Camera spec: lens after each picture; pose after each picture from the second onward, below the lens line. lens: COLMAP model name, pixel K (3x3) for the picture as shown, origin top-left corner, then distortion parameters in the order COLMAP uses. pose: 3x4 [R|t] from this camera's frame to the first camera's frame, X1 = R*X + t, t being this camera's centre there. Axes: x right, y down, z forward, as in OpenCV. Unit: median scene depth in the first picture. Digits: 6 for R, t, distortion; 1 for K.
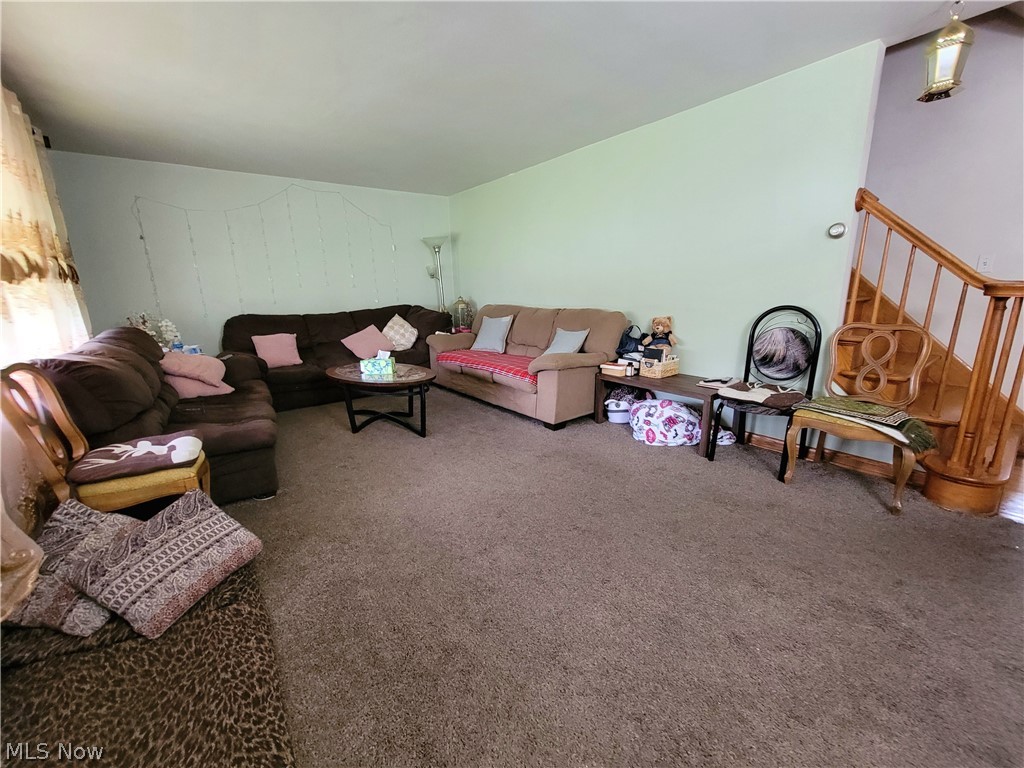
lens RADIAL K [[418.1, 0, 513.4], [0, 418.1, 384.2], [0, 0, 1]] dist [-0.002090, -0.000058]
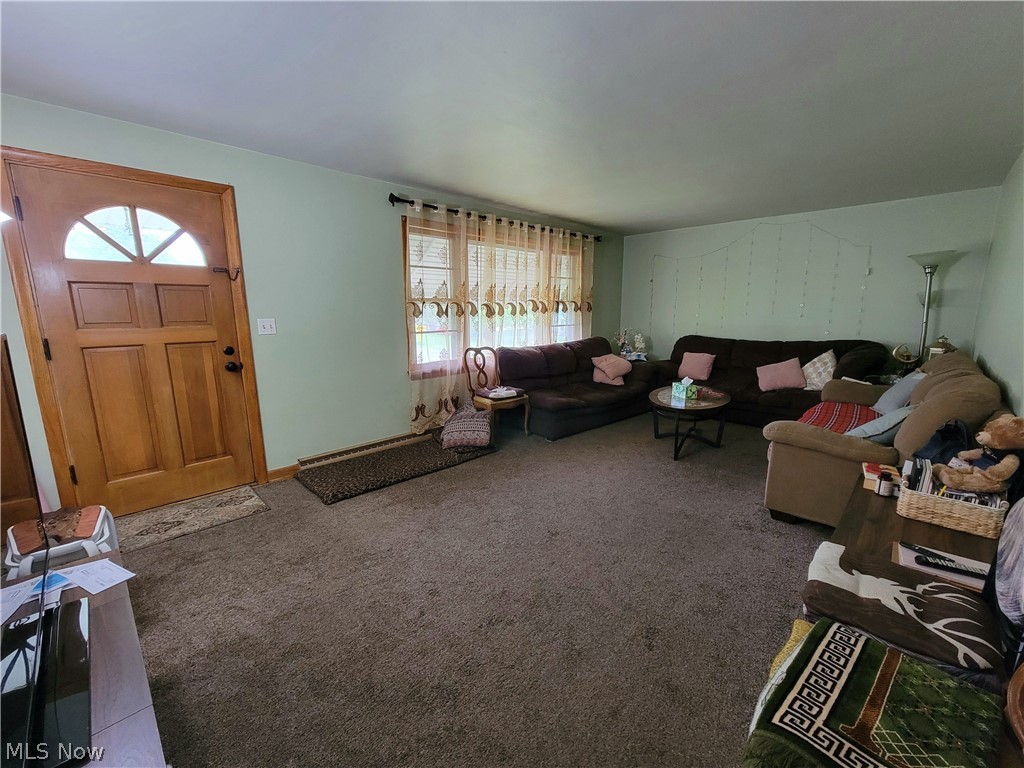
lens RADIAL K [[418.1, 0, 510.9], [0, 418.1, 383.2], [0, 0, 1]] dist [-0.002090, -0.000058]
pose [[0.136393, 0.194884, -0.971297, 0.500367], [-0.223386, 0.961258, 0.161501, -0.098571], [0.965140, 0.194947, 0.174643, 0.241828]]
